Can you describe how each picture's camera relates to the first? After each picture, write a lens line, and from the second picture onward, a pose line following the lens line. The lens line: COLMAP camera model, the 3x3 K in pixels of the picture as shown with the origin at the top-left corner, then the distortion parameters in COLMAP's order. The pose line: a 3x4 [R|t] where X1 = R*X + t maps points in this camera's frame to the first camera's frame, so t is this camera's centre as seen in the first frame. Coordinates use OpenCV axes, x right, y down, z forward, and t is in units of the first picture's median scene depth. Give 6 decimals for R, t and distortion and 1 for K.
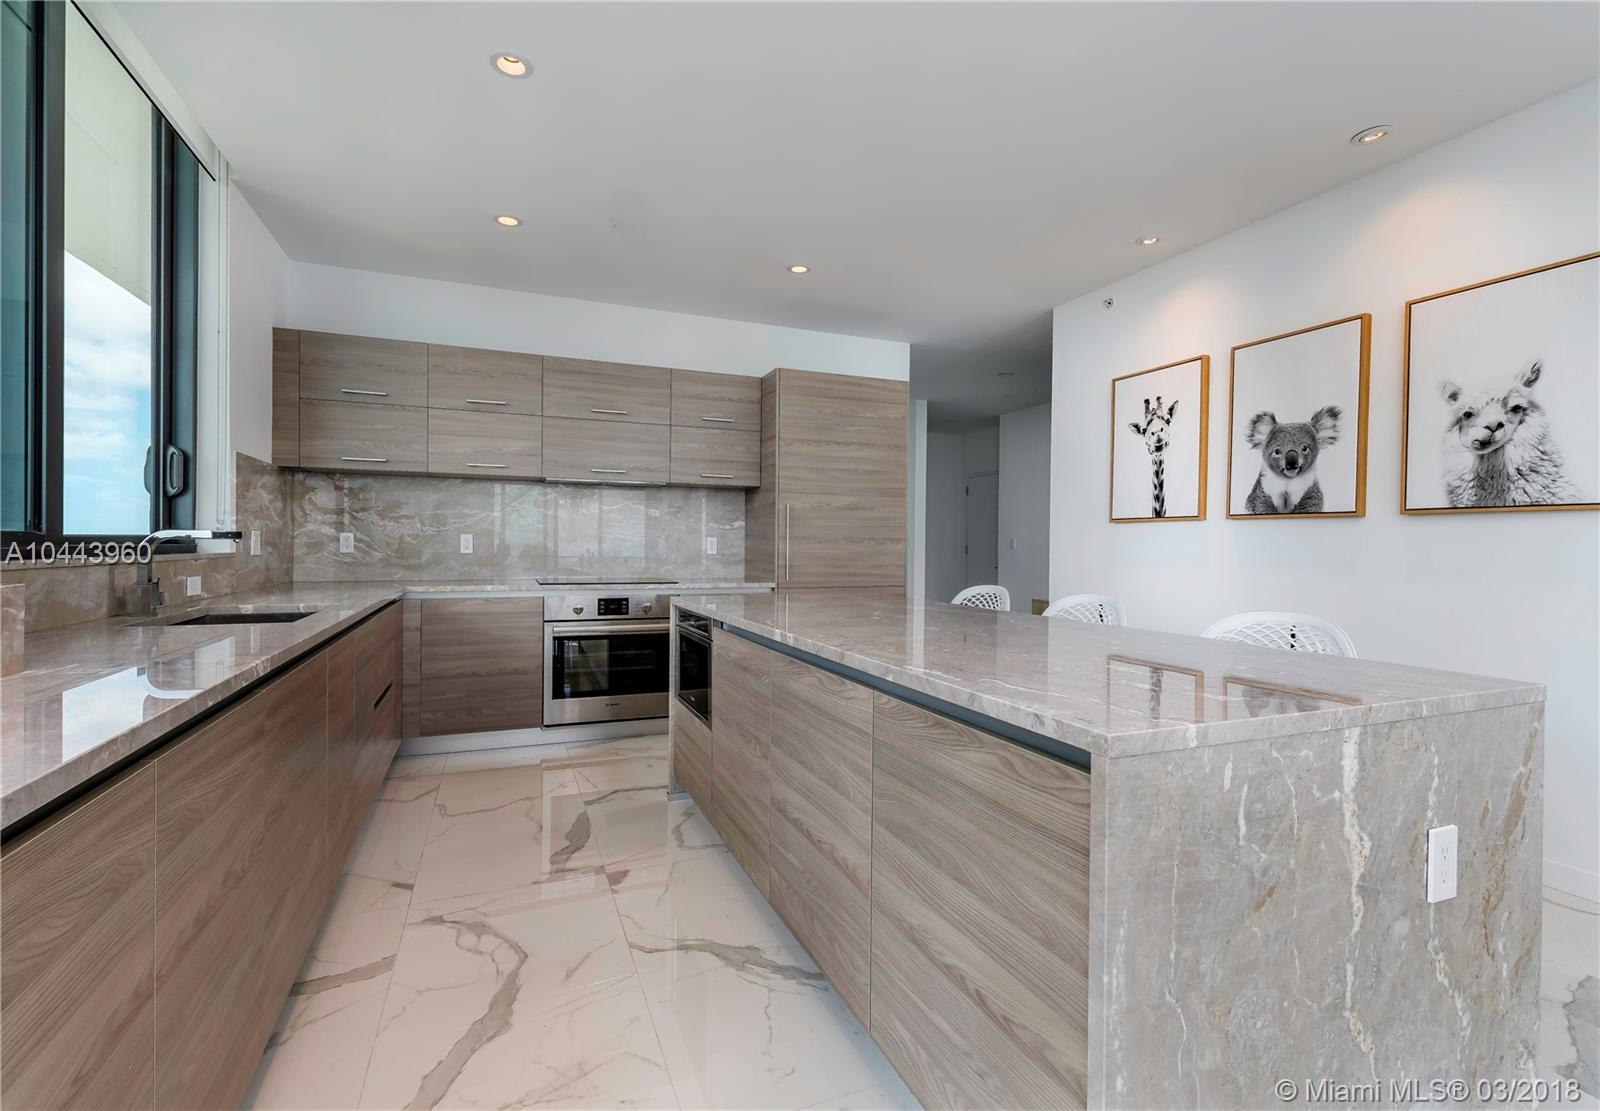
lens RADIAL K [[715.0, 0, 791.2], [0, 715.0, 547.8], [0, 0, 1]] dist [0.002030, 0.000186]
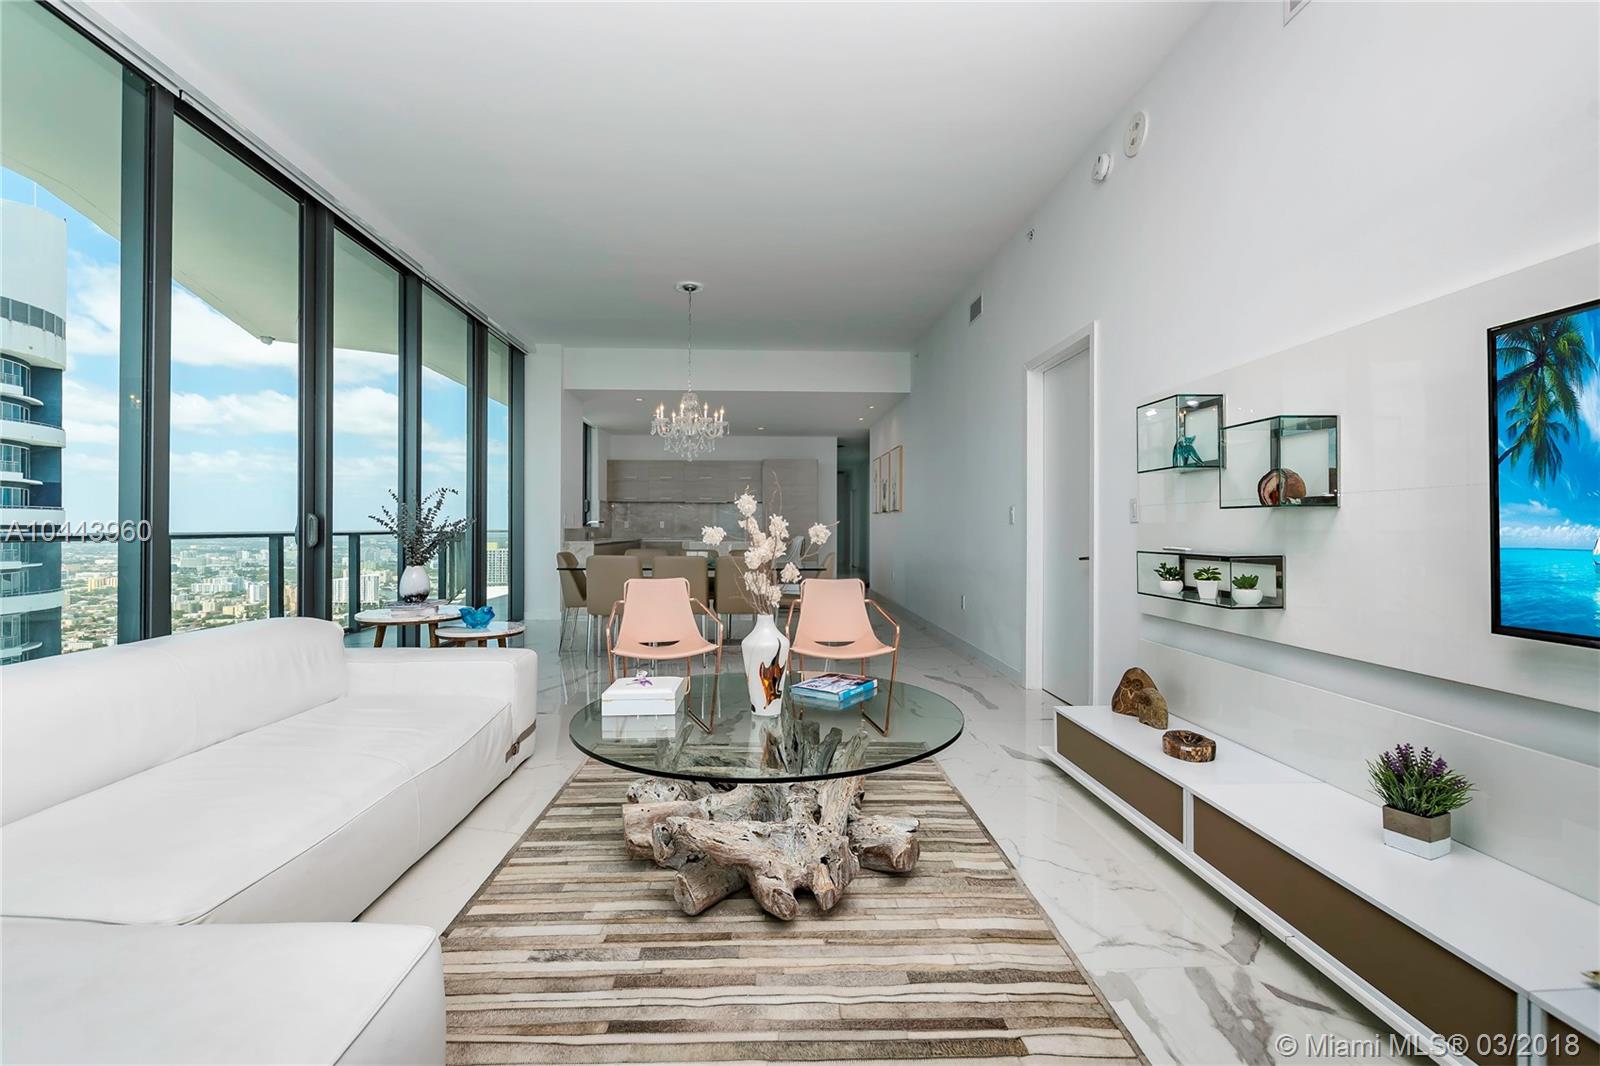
lens RADIAL K [[688.3, 0, 799.0], [0, 688.3, 527.5], [0, 0, 1]] dist [0.000239, 0.000300]
pose [[0.941506, -0.007136, -0.336921, 1.119380], [0.002134, 0.999882, -0.015214, 0.055175], [0.336990, 0.013605, 0.941410, -1.598008]]
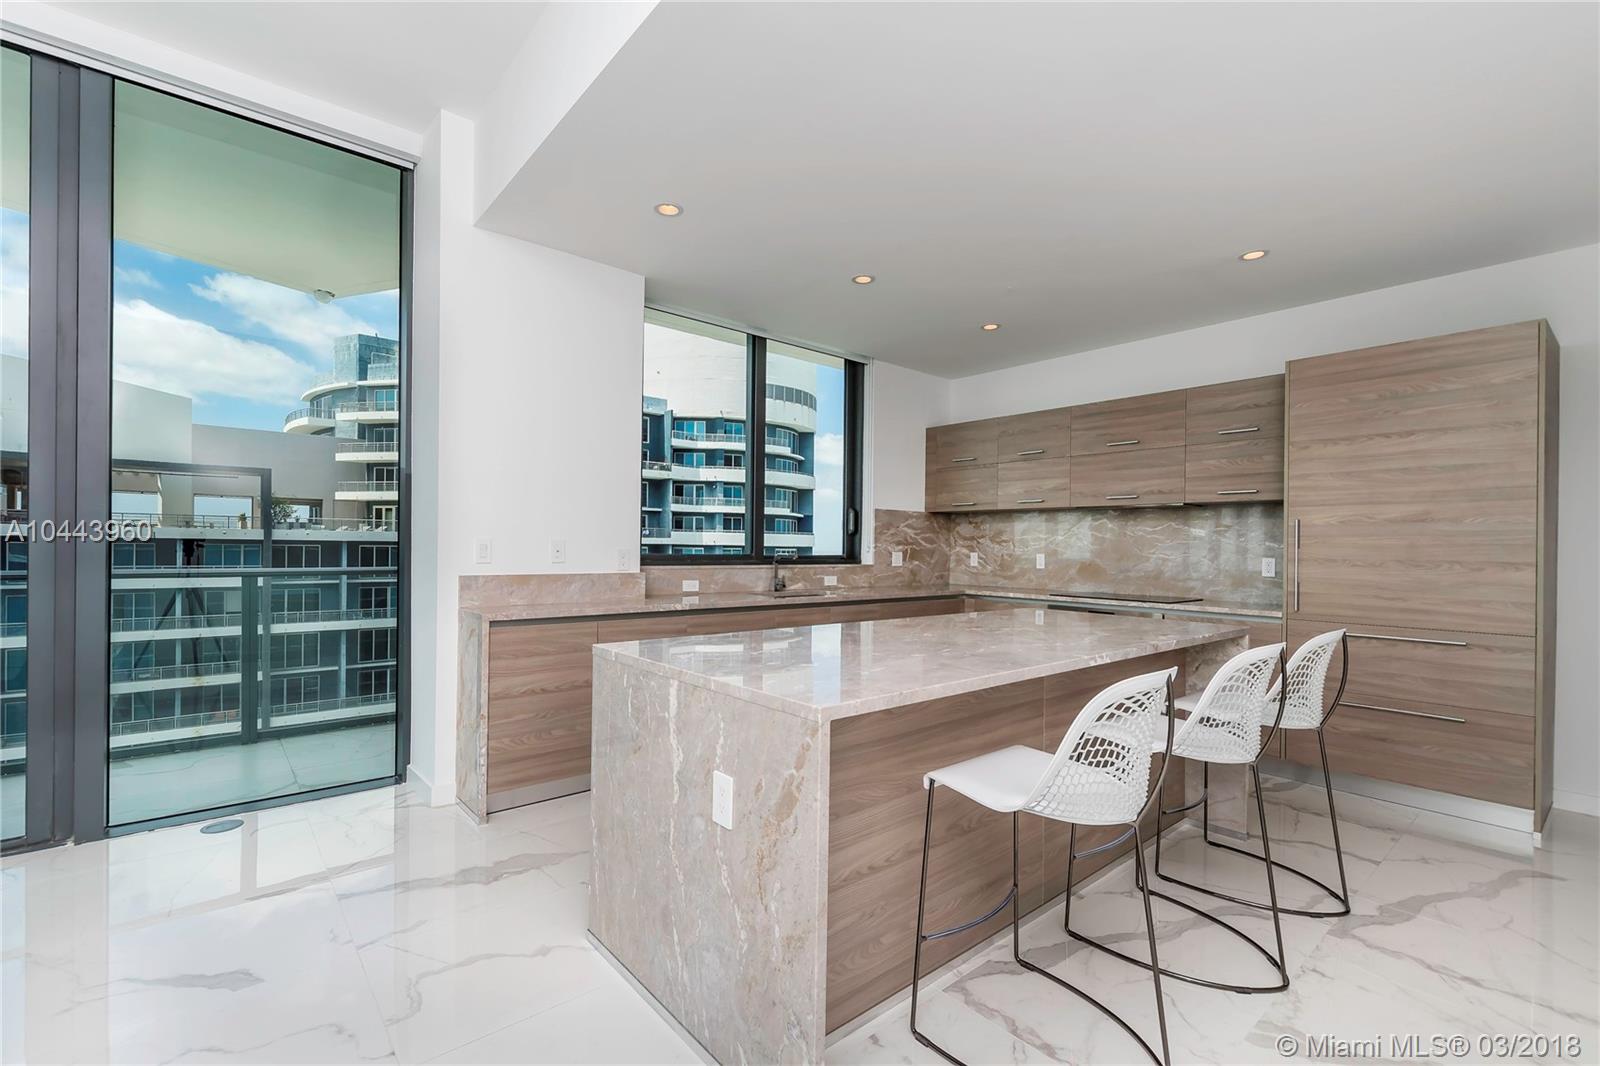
lens RADIAL K [[701.2, 0, 798.9], [0, 701.2, 545.9], [0, 0, 1]] dist [0.000508, 0.000064]
pose [[0.313947, -0.005899, -0.949422, 0.705669], [-0.015120, 0.999823, -0.011212, -0.014399], [0.949320, 0.017875, 0.313802, 0.217459]]
